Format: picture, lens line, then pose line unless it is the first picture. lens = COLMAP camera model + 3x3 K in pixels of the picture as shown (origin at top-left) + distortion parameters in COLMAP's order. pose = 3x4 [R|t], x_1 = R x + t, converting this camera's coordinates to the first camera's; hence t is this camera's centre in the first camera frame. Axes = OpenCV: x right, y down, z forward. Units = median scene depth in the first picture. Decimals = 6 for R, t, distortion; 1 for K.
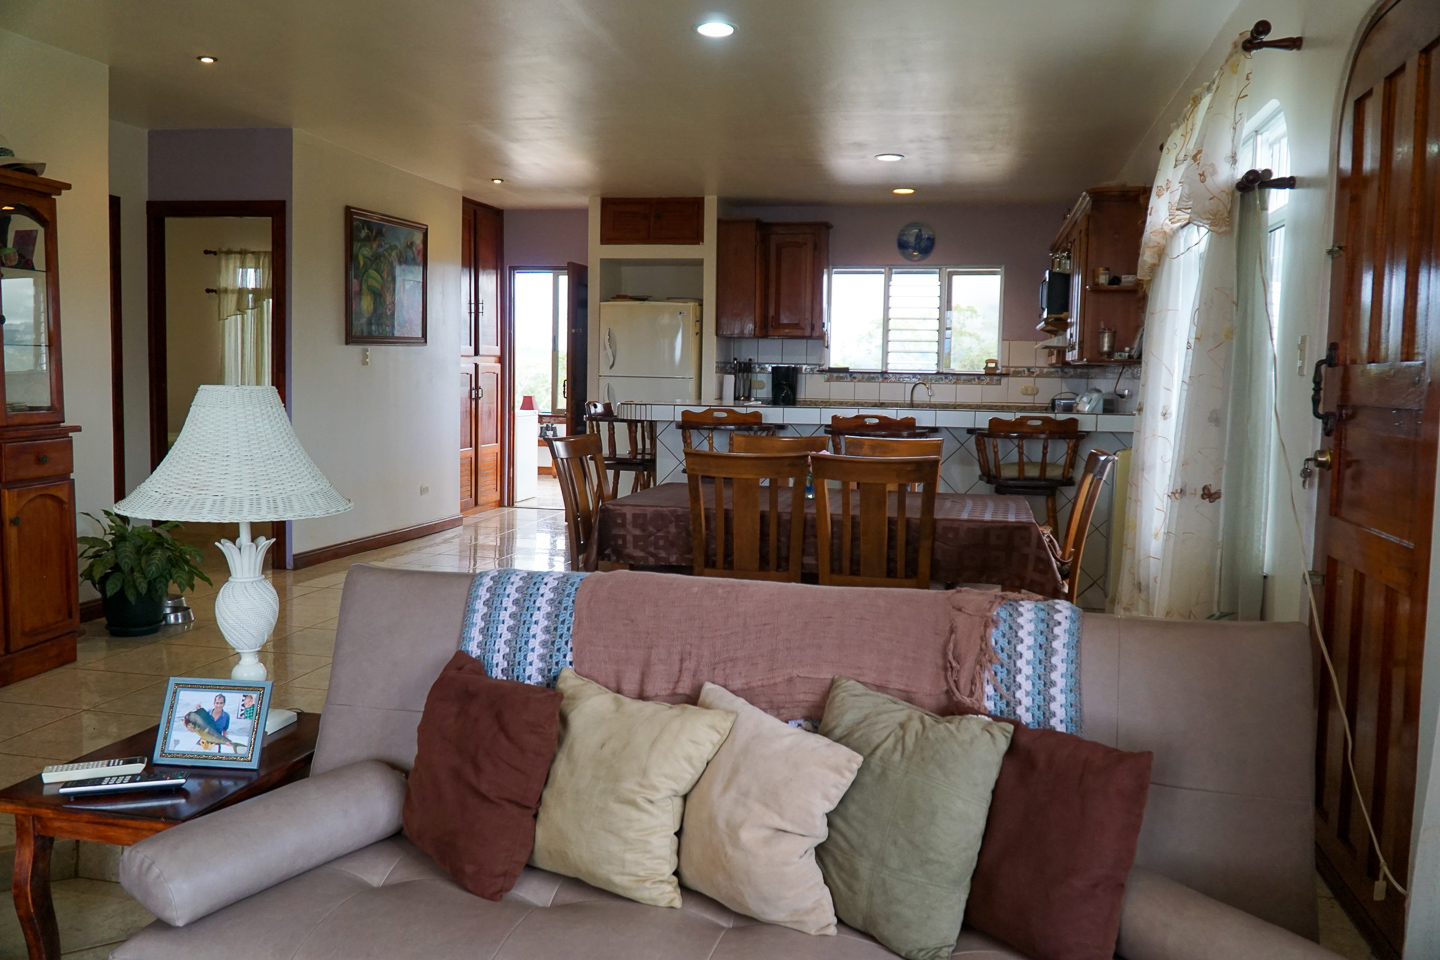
lens RADIAL K [[1153.0, 0, 722.1], [0, 1153.0, 477.2], [0, 0, 1]] dist [0.011007, -0.029656]
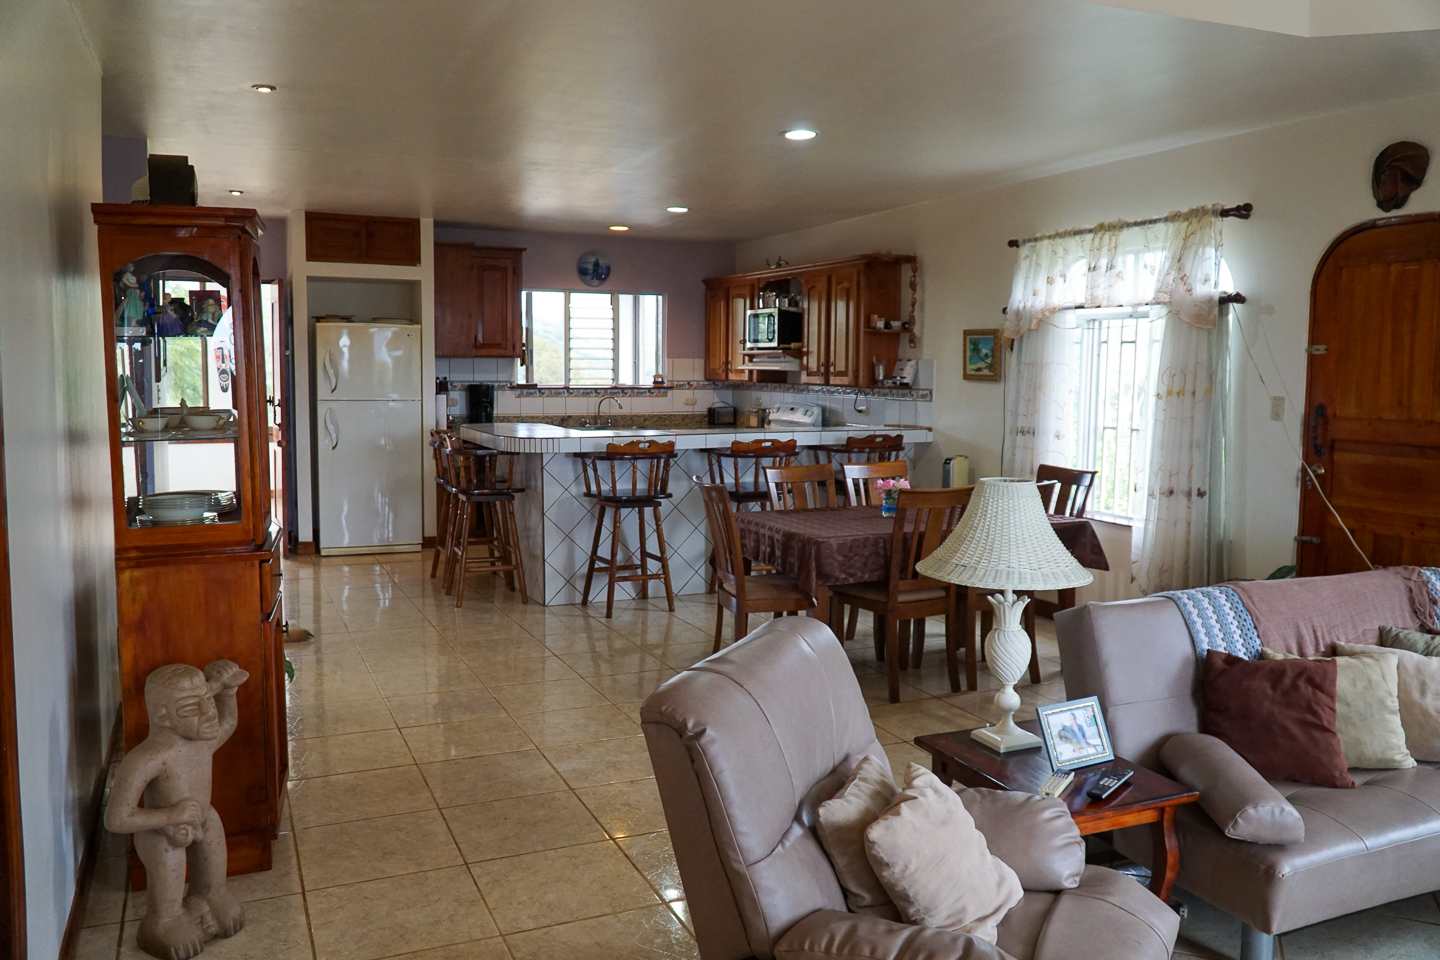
lens RADIAL K [[1153.0, 0, 722.7], [0, 1153.0, 473.2], [0, 0, 1]] dist [0.011007, -0.029656]
pose [[0.802828, -0.070532, 0.592024, -0.402624], [0.060703, 0.997488, 0.036520, -0.042725], [-0.593112, 0.006618, 0.805093, 0.041945]]
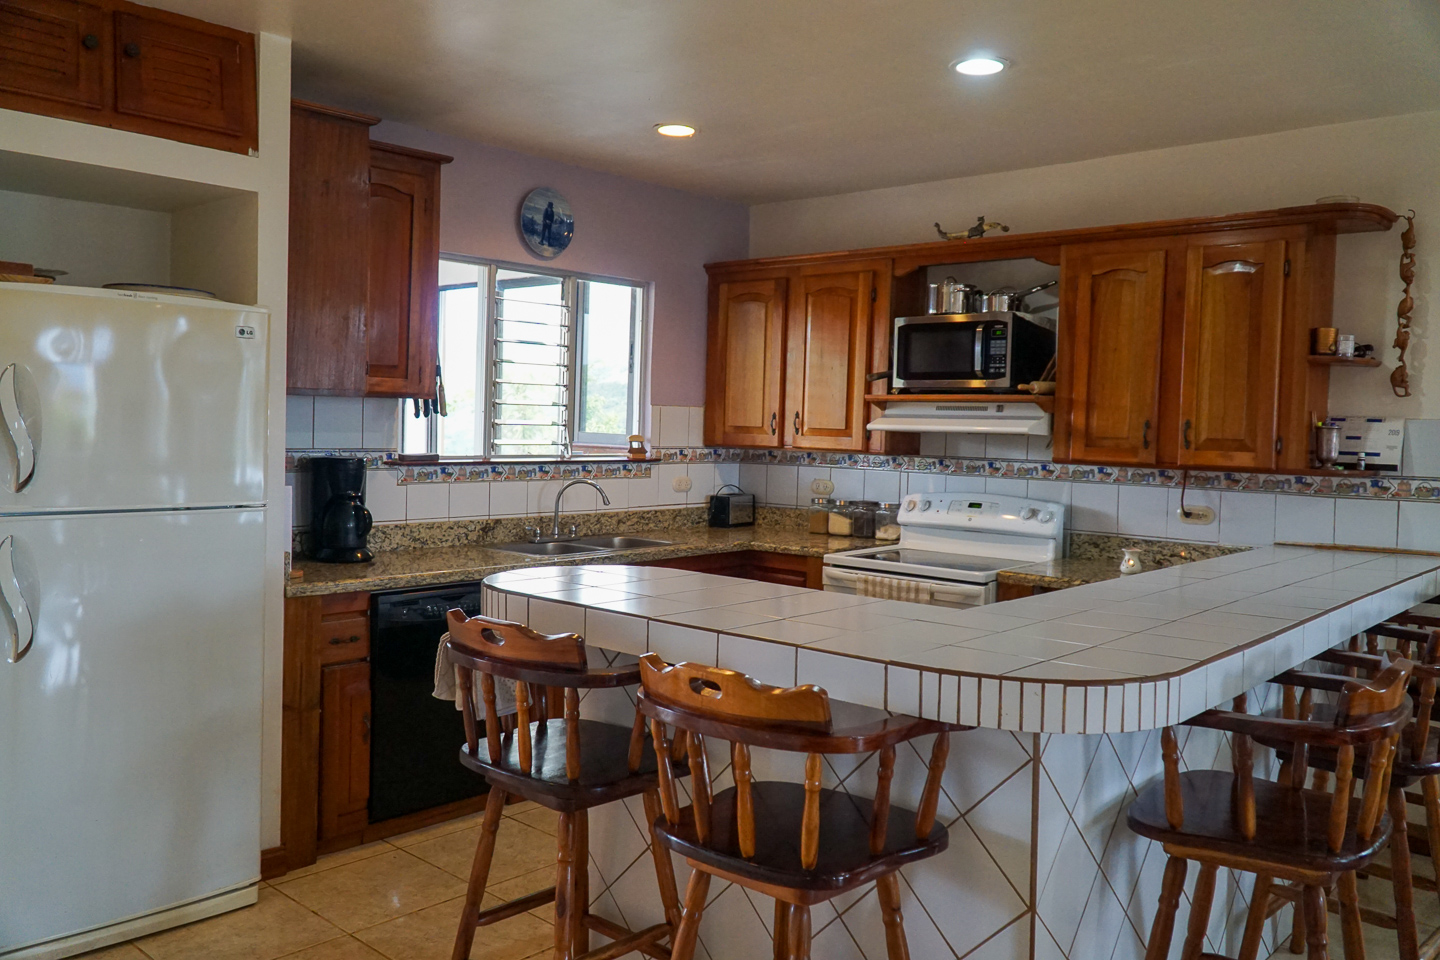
lens RADIAL K [[1153.0, 0, 718.3], [0, 1153.0, 474.5], [0, 0, 1]] dist [0.011007, -0.029656]
pose [[0.497595, -0.048210, 0.866068, -0.273742], [0.061209, 0.997917, 0.020381, -0.092098], [-0.865247, 0.042870, 0.499510, 0.665747]]
